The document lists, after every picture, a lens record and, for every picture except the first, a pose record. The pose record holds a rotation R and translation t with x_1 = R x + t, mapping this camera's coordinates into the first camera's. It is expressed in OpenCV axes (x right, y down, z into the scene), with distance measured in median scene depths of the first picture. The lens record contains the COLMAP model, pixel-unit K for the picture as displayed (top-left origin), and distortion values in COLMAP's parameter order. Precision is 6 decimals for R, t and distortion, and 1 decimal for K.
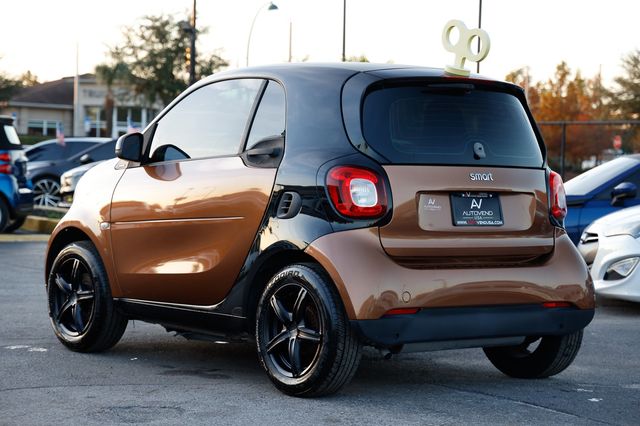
lens RADIAL K [[1508.5, 0, 320.2], [0, 1508.5, 210.4], [0, 0, 1]] dist [0.219644, 0.000000]
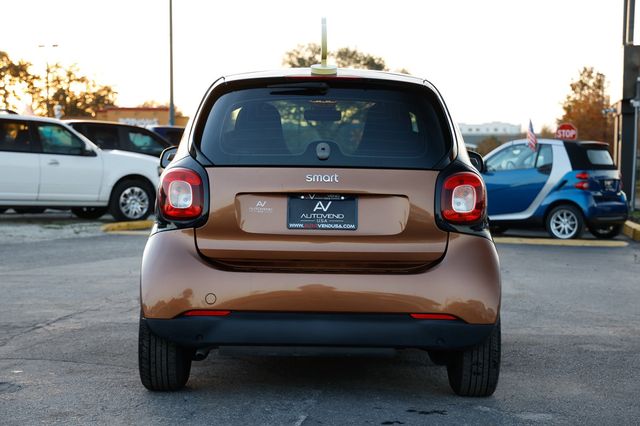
lens RADIAL K [[1127.1, 0, 320.6], [0, 1127.1, 214.9], [0, 0, 1]] dist [0.244279, 0.000000]
pose [[0.776166, 0.004280, -0.630514, 0.557633], [-0.008515, 0.999957, -0.003695, 0.003817], [0.630471, 0.008237, 0.776169, 0.442387]]
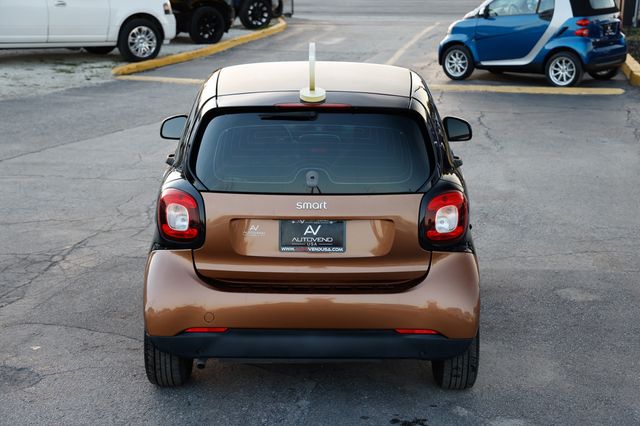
lens RADIAL K [[1087.3, 0, 320.3], [0, 1087.3, 216.4], [0, 0, 1]] dist [0.235489, 0.000000]
pose [[0.770508, 0.125857, -0.624882, 0.565901], [0.001867, 0.979864, 0.199656, -0.160279], [0.637428, -0.155003, 0.754758, 0.453108]]
